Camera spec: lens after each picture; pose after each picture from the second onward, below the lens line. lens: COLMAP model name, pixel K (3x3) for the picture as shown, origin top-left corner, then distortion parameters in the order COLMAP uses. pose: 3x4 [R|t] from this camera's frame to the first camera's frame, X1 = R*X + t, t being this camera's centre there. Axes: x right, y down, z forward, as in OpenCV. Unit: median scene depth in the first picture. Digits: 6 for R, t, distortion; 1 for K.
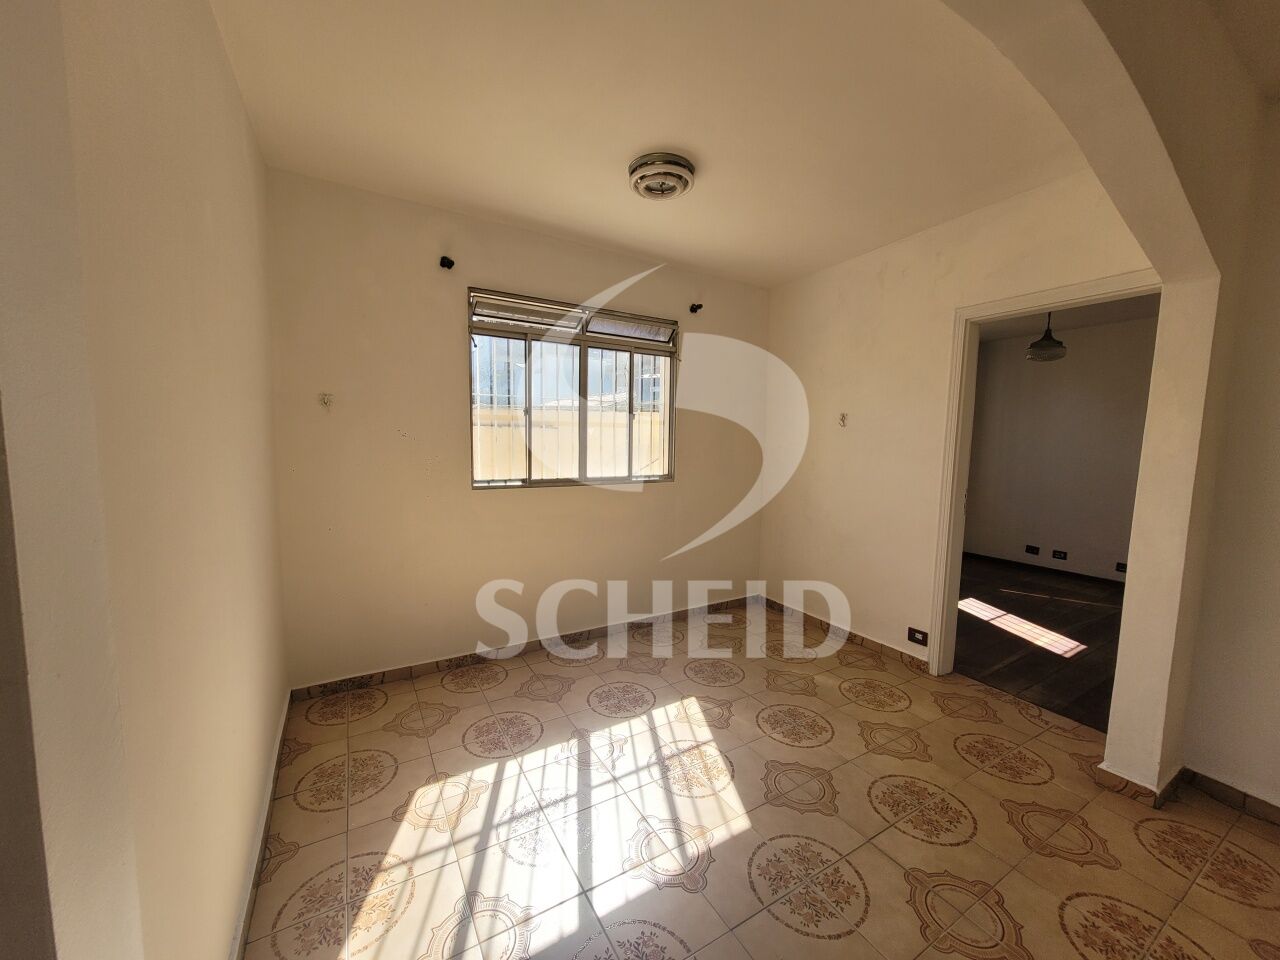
lens RADIAL K [[500.8, 0, 642.0], [0, 500.8, 483.2], [0, 0, 1]] dist [-0.000214, -0.000204]
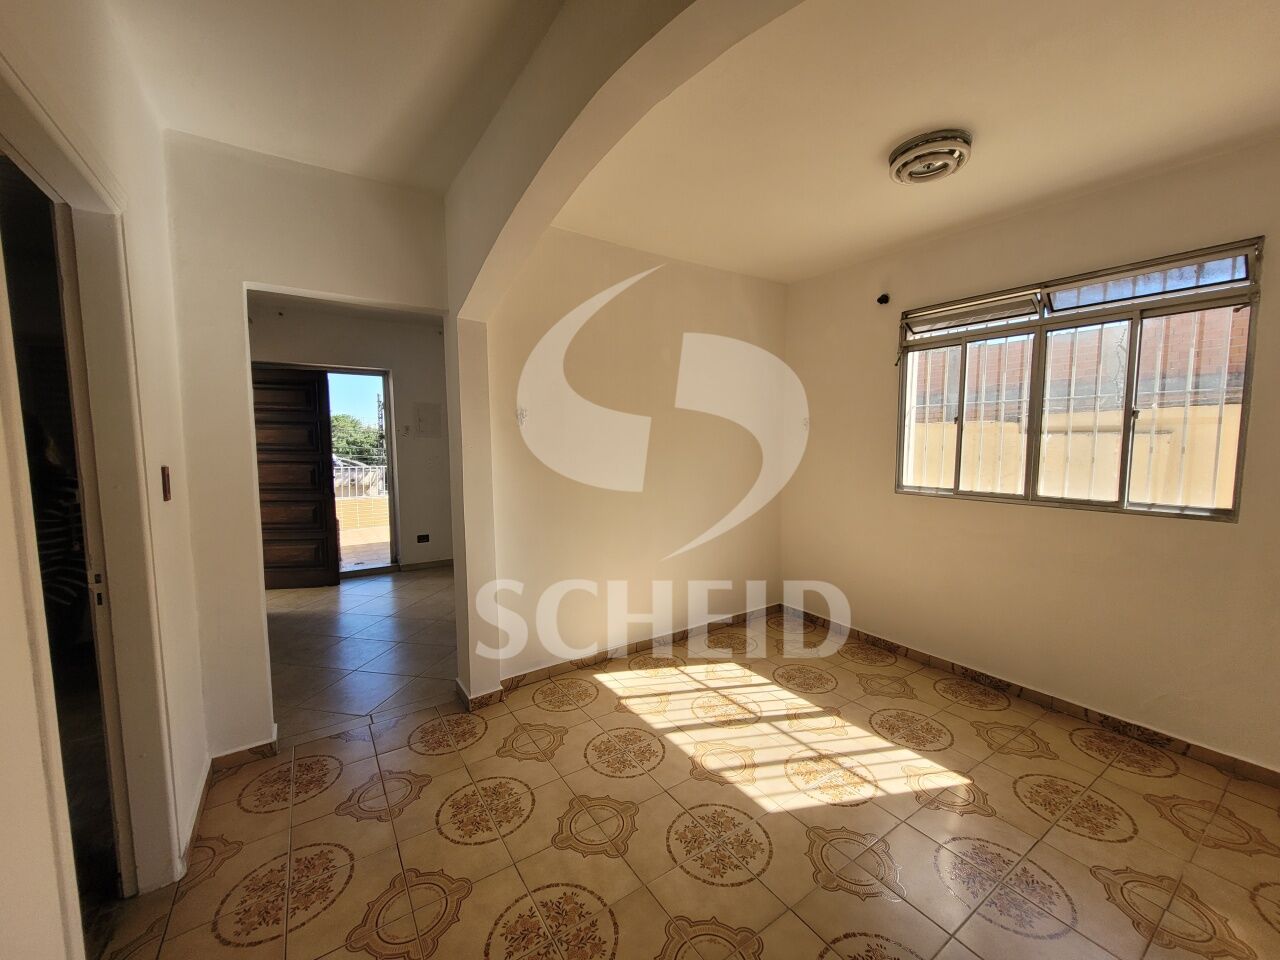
lens RADIAL K [[500.8, 0, 639.3], [0, 500.8, 482.3], [0, 0, 1]] dist [-0.000214, -0.000204]
pose [[0.045422, 0.066427, -0.996757, 0.932119], [-0.092609, 0.993770, 0.062008, -0.033902], [0.994666, 0.089492, 0.051291, 0.472225]]
